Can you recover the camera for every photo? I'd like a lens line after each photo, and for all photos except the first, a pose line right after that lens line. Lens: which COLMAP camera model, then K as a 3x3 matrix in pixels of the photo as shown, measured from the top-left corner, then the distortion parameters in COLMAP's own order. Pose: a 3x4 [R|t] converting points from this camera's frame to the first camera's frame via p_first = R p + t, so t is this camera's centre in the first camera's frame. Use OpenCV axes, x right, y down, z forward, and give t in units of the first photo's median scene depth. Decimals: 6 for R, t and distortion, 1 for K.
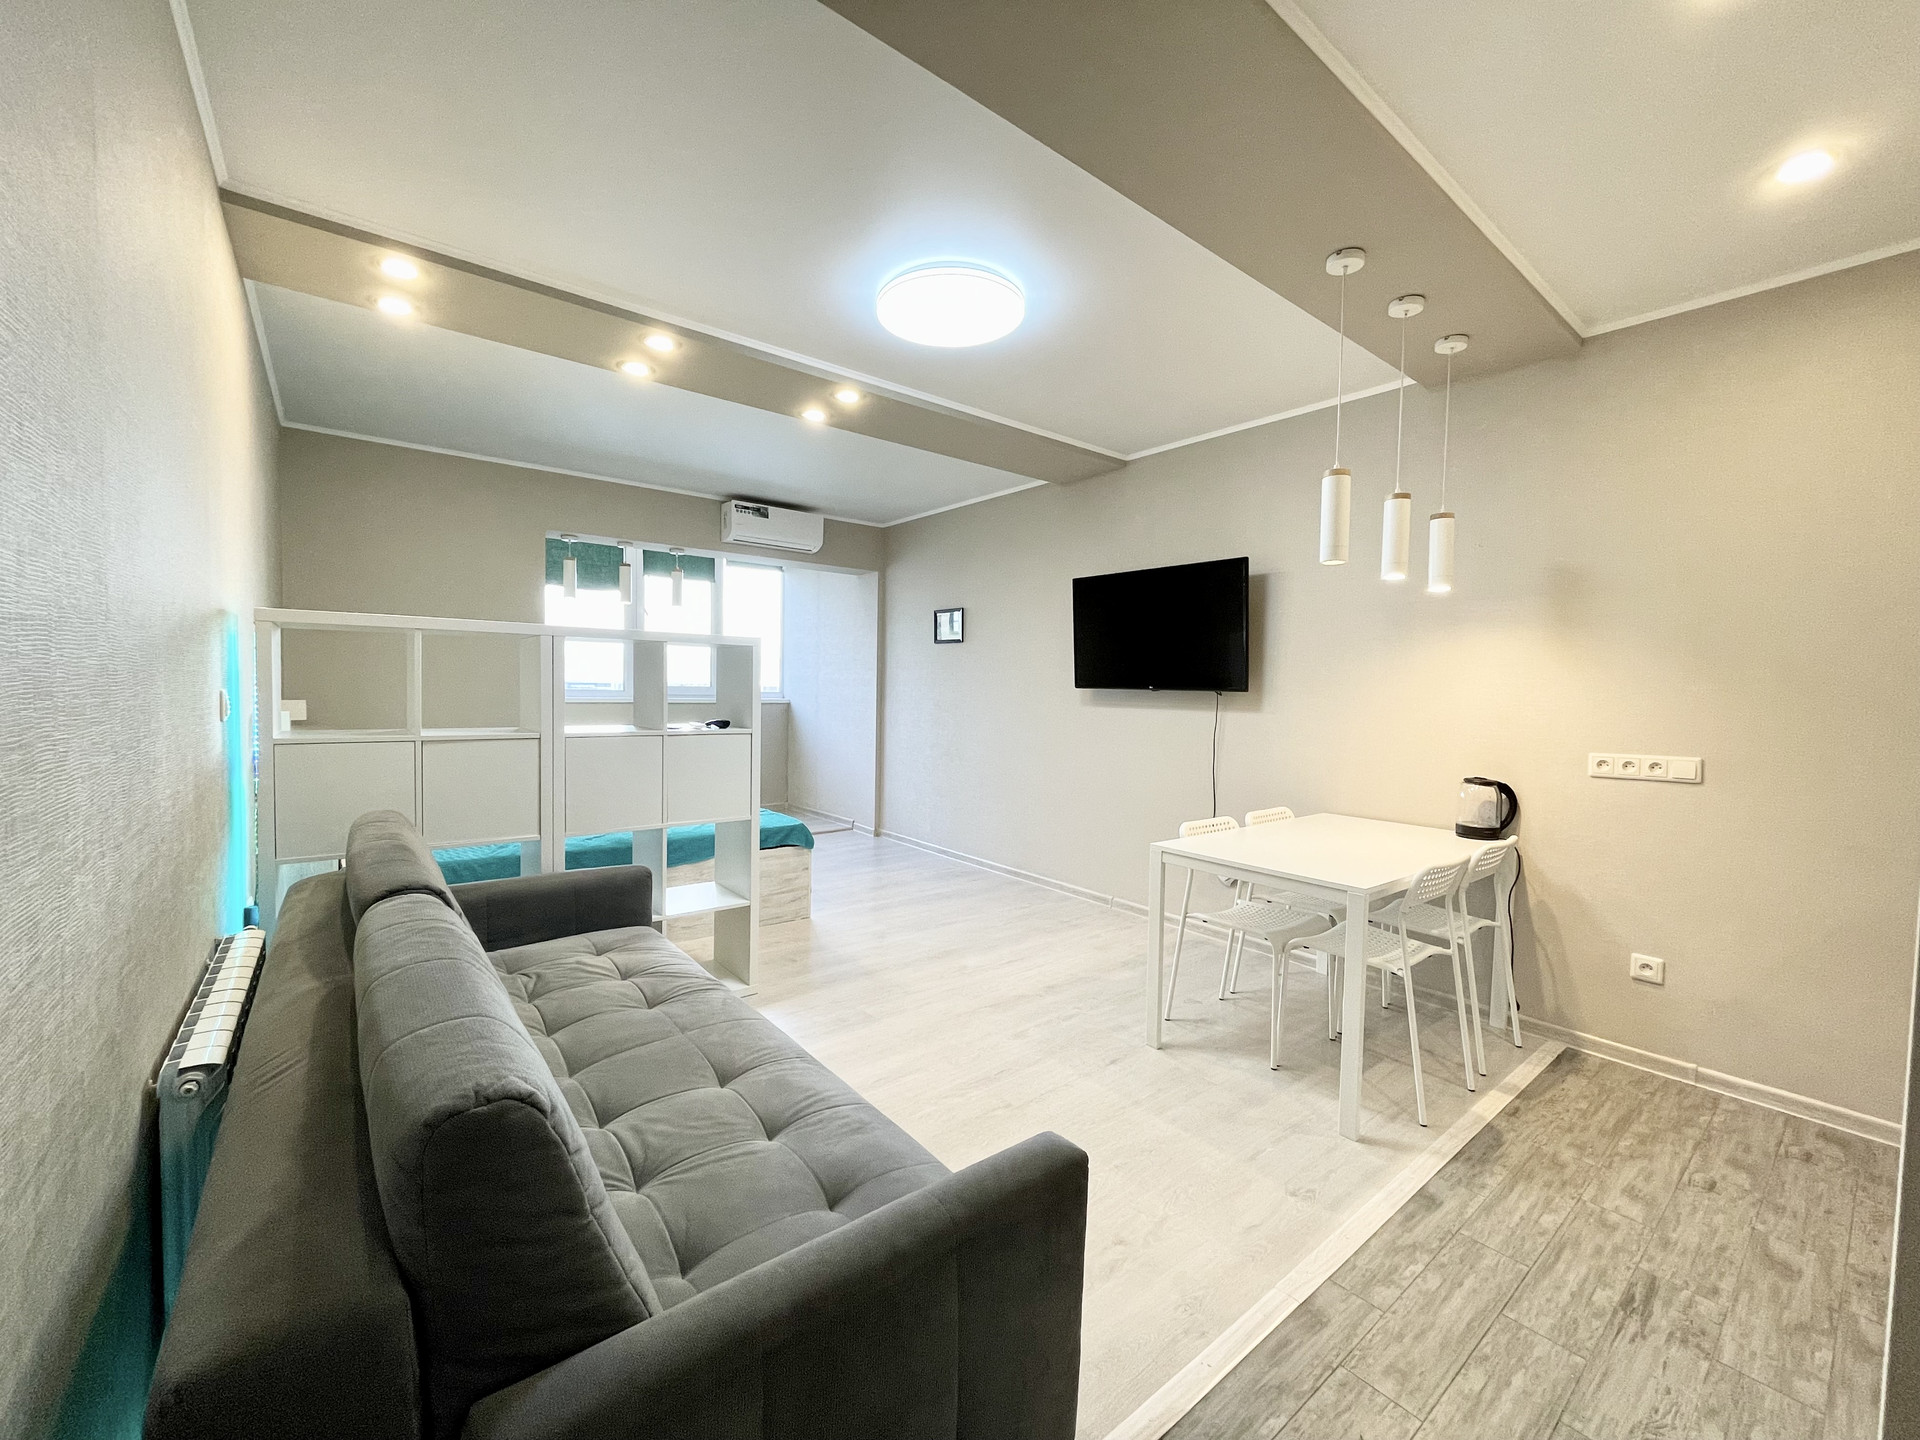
lens RADIAL K [[790.5, 0, 988.3], [0, 790.5, 722.8], [0, 0, 1]] dist [-0.002677, 0.000455]
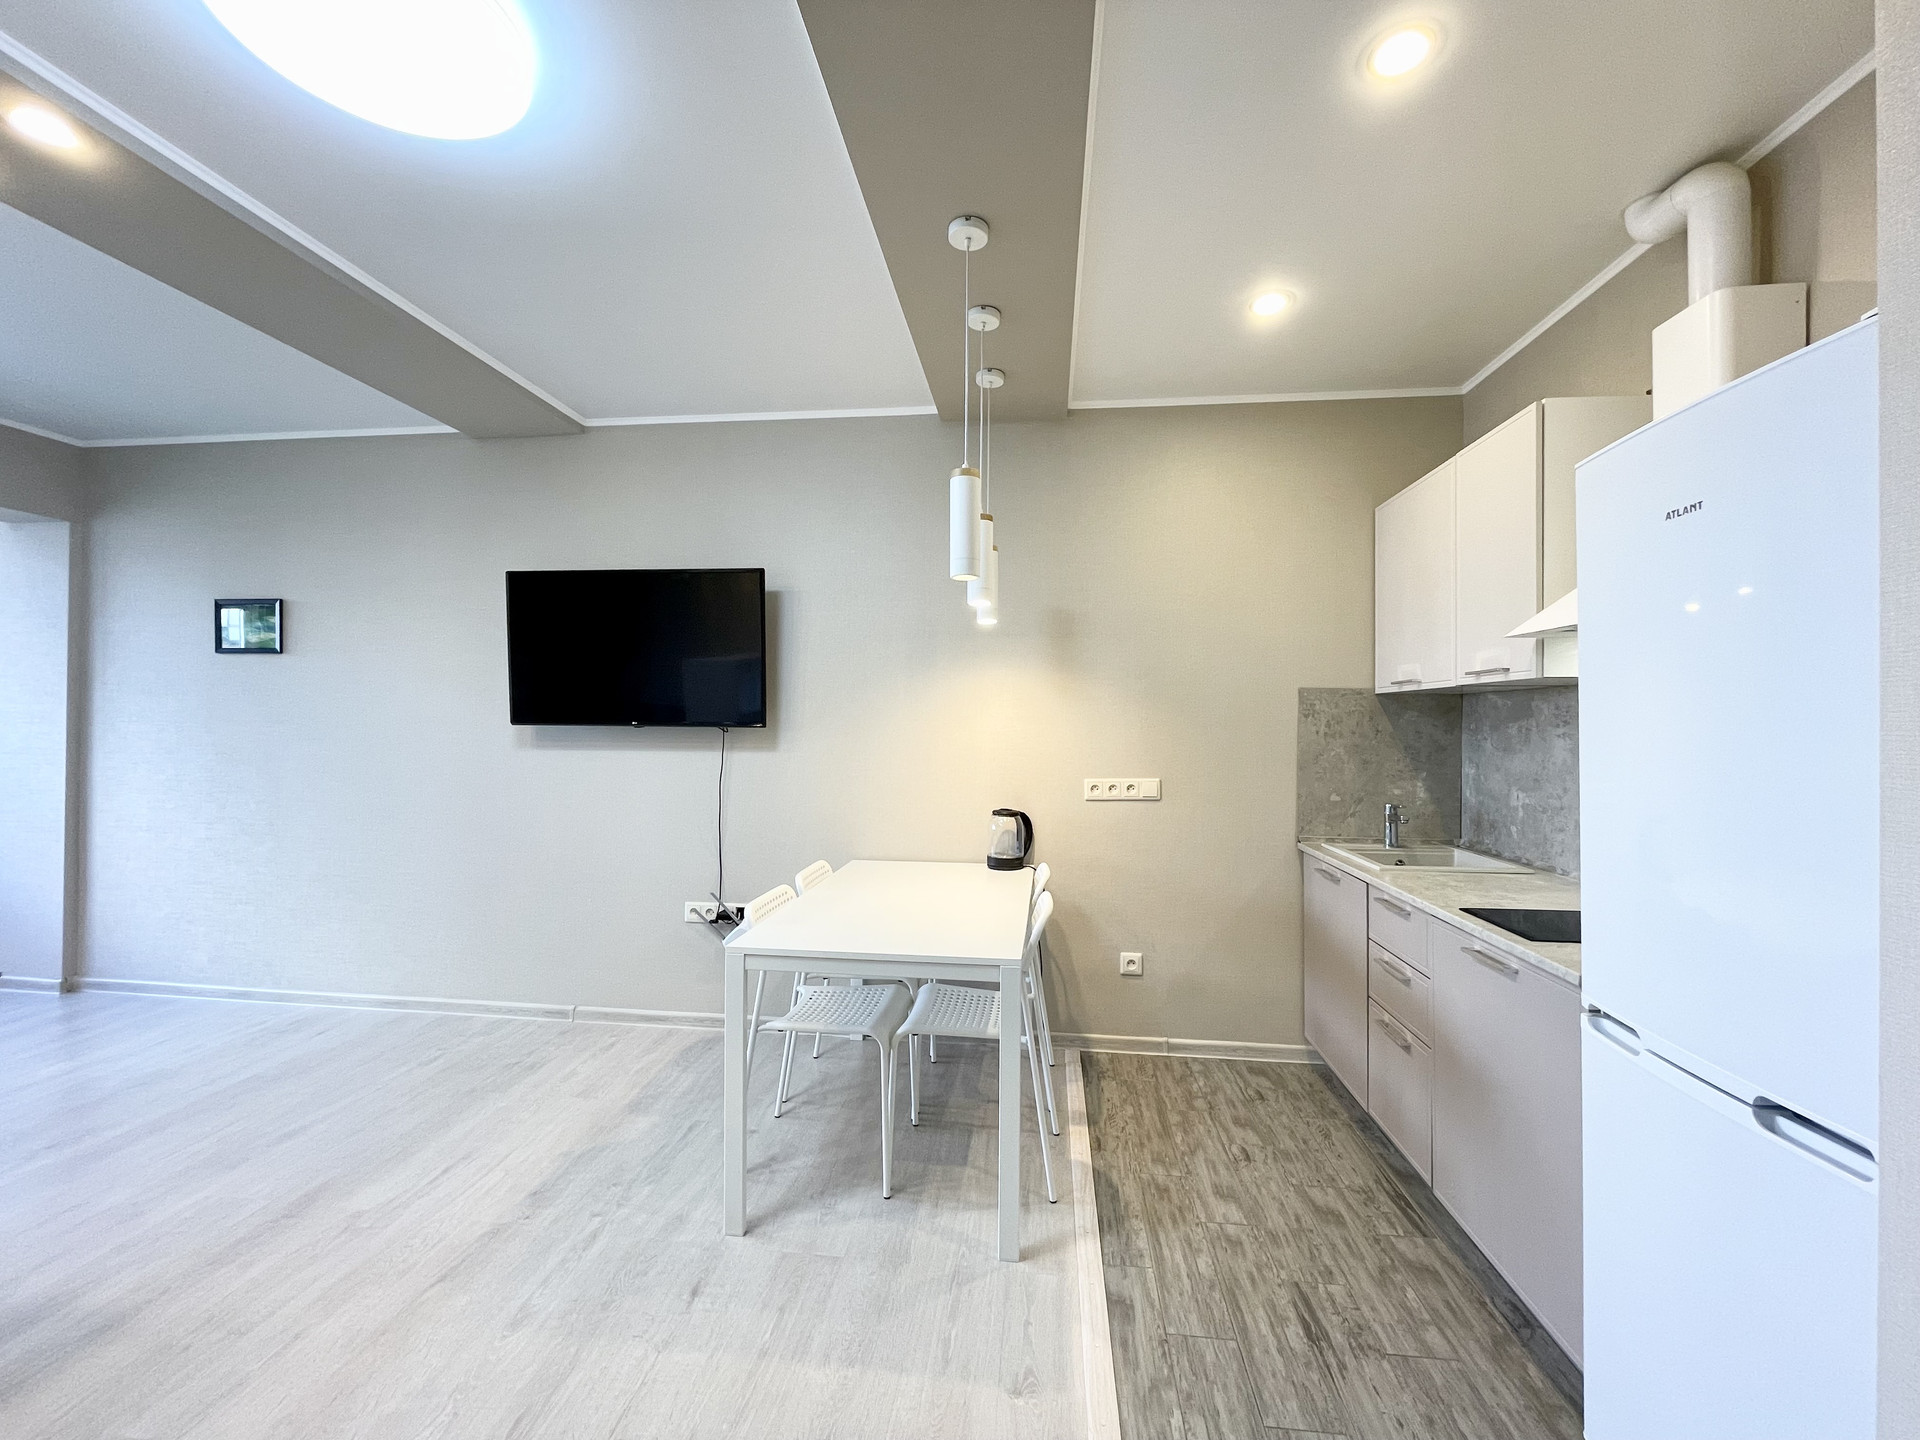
lens RADIAL K [[790.5, 0, 1006.7], [0, 790.5, 722.8], [0, 0, 1]] dist [-0.002677, 0.000455]
pose [[0.724376, -0.009936, 0.689334, -0.081355], [0.036639, 0.999038, -0.024101, -0.017430], [-0.688431, 0.042715, 0.724043, 0.251668]]
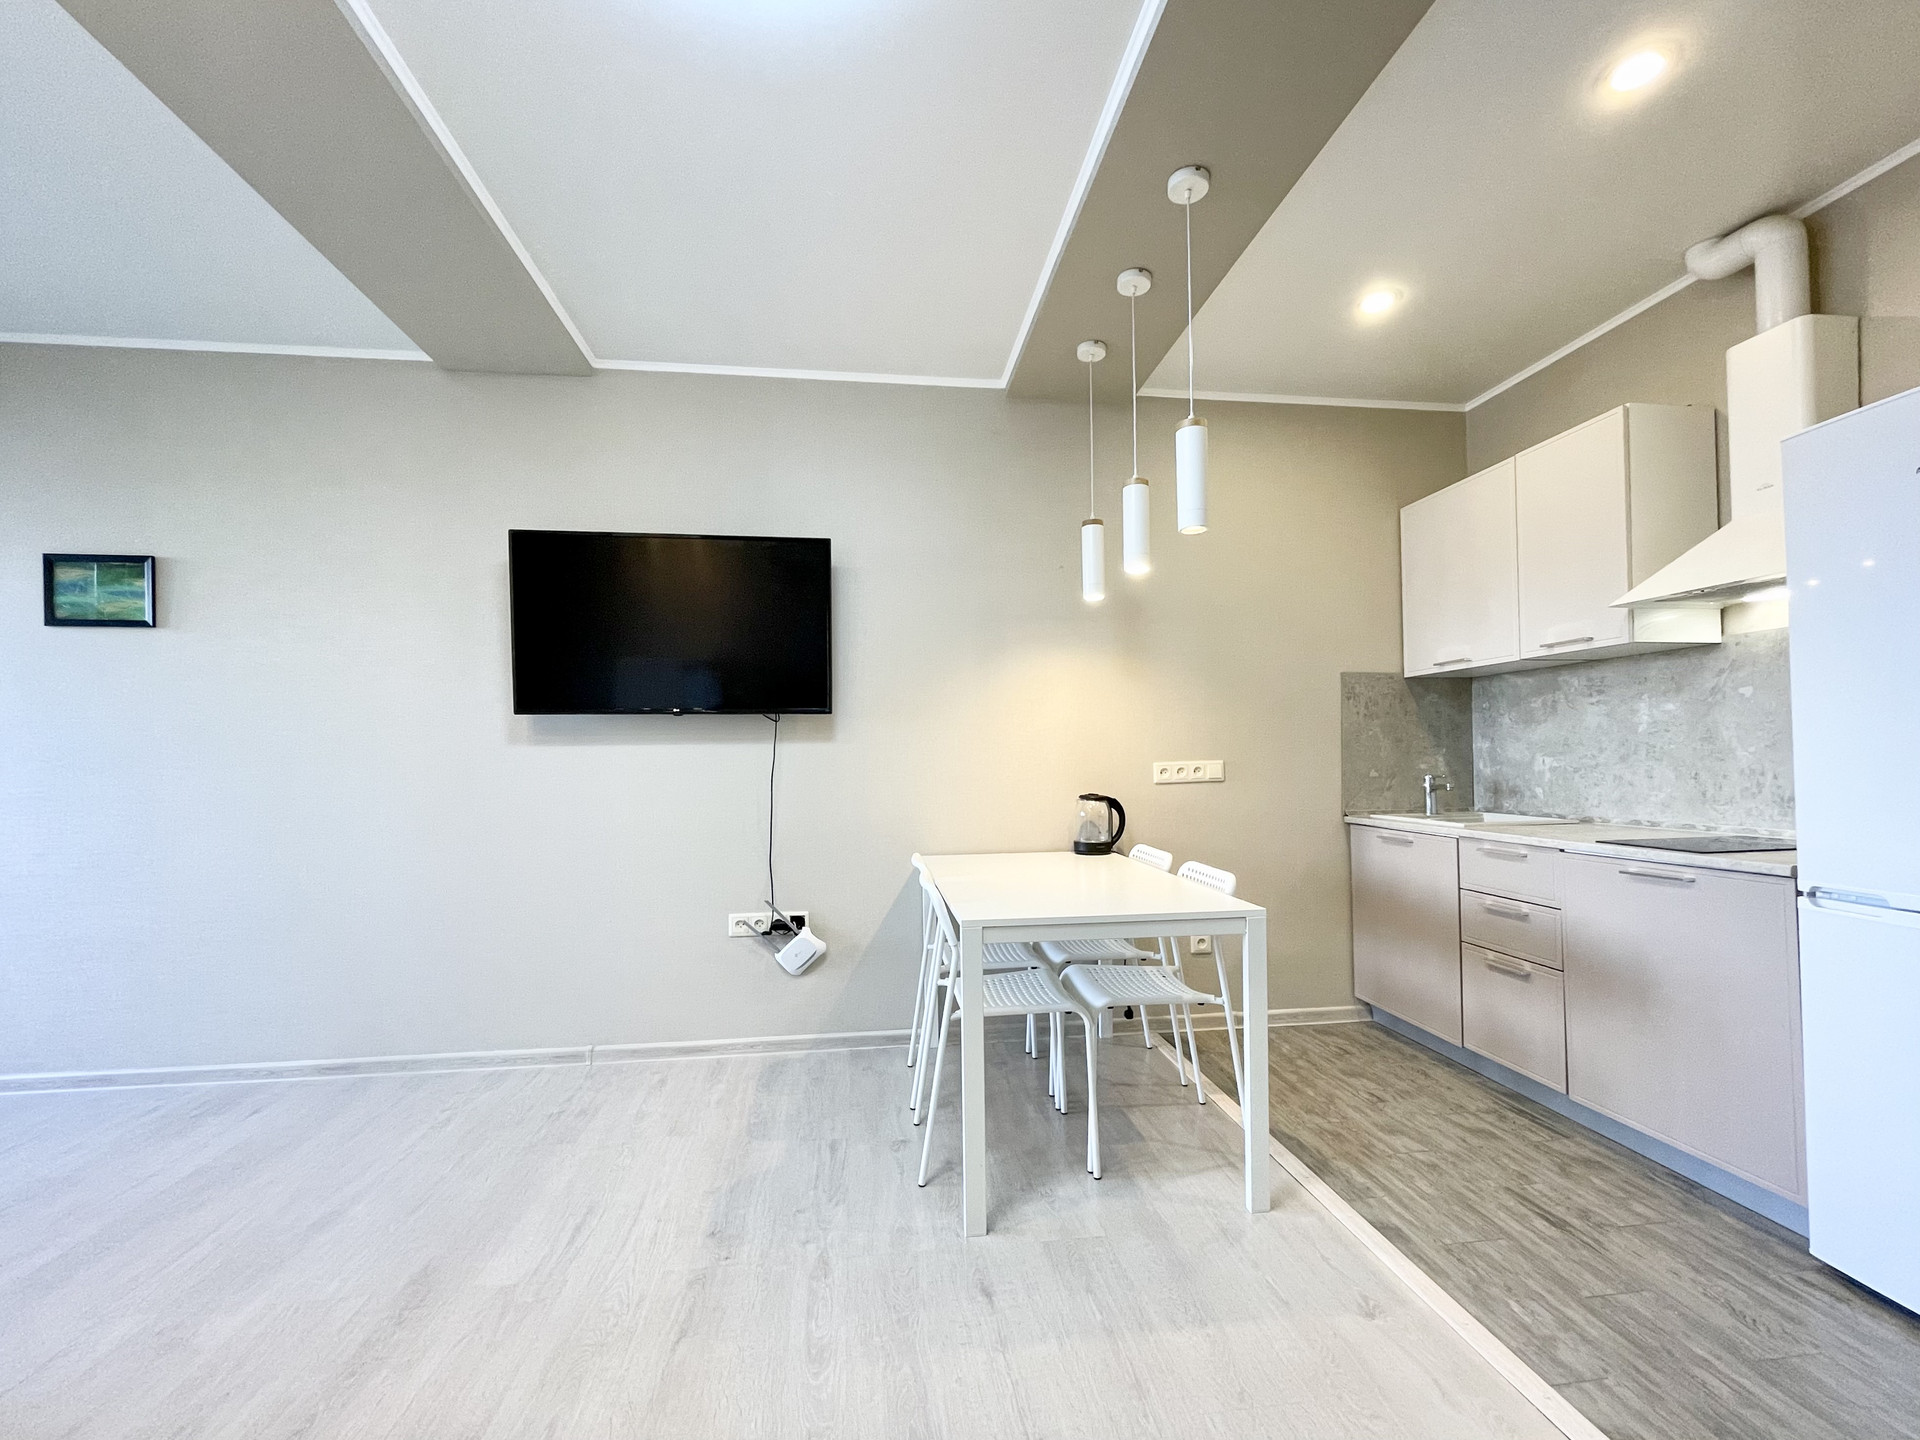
lens RADIAL K [[790.5, 0, 1065.2], [0, 790.5, 746.0], [0, 0, 1]] dist [-0.002677, 0.000455]
pose [[0.536563, -0.020146, 0.843620, -0.240421], [0.063802, 0.997822, -0.016751, 0.022652], [-0.841445, 0.062813, 0.536680, 0.472740]]
